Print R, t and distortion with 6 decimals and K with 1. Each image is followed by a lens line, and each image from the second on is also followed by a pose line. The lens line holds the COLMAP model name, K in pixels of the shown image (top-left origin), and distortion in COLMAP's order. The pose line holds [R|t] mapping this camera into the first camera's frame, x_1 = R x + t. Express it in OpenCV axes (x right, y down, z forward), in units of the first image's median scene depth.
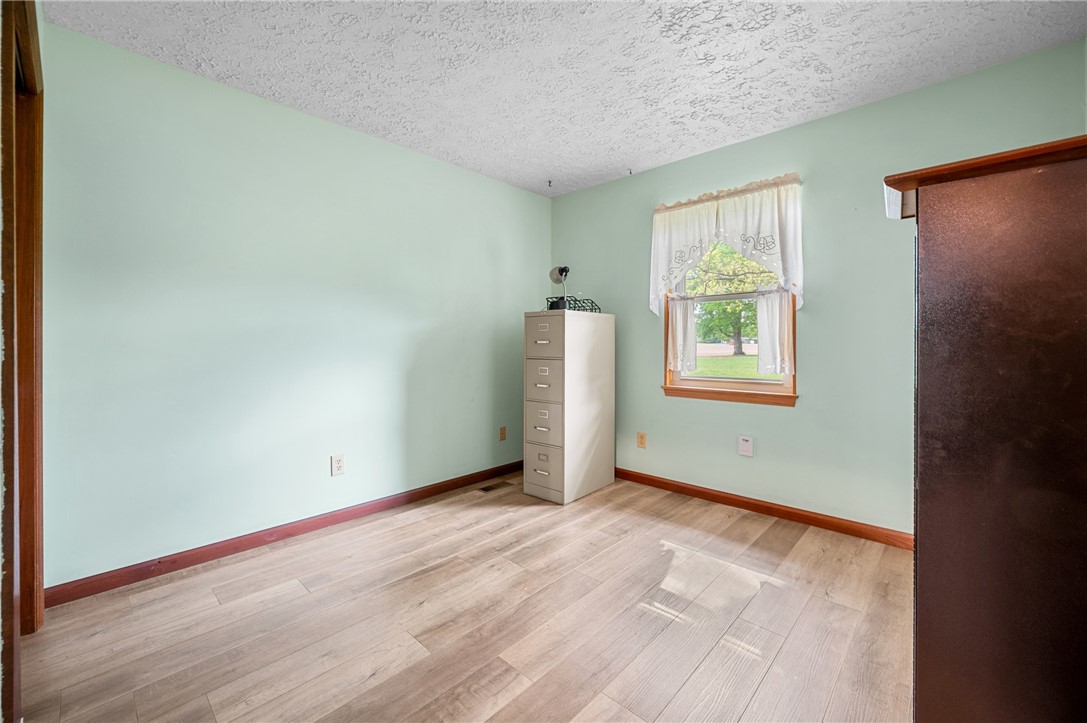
lens RADIAL K [[432.7, 0, 545.6], [0, 432.7, 354.2], [0, 0, 1]] dist [-0.003677, 0.000062]
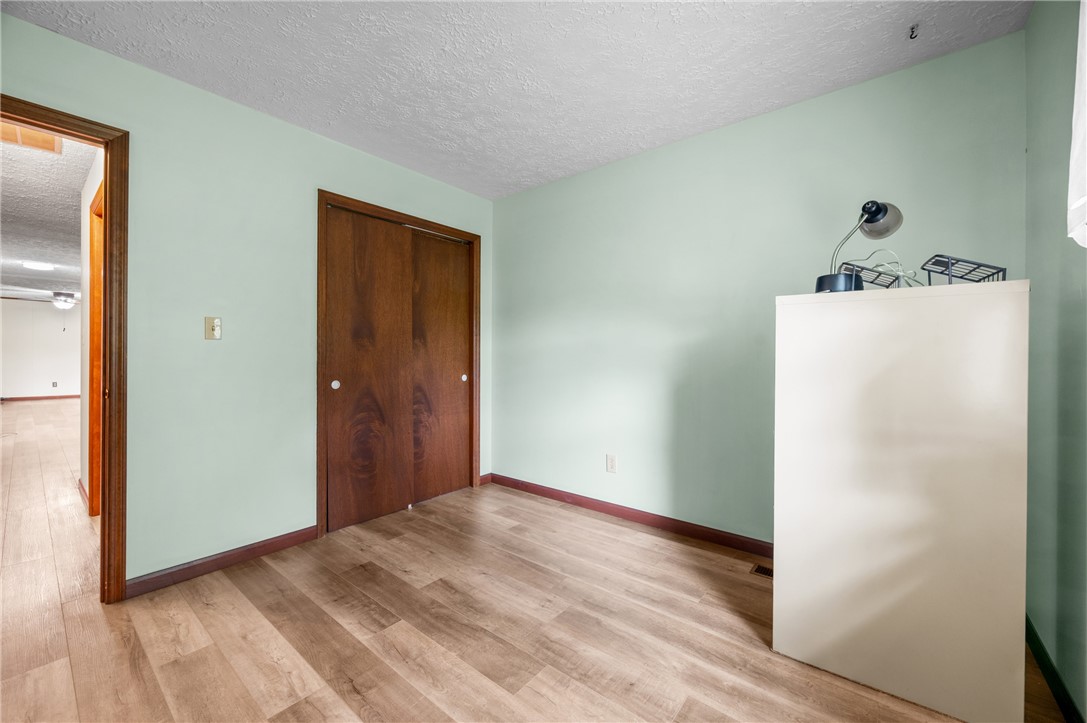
lens RADIAL K [[432.7, 0, 545.6], [0, 432.7, 354.2], [0, 0, 1]] dist [-0.003677, 0.000062]
pose [[0.078757, 0.002288, -0.996891, 0.666864], [-0.030980, 0.999520, -0.000154, -0.020814], [0.996412, 0.030895, 0.078790, 0.780493]]
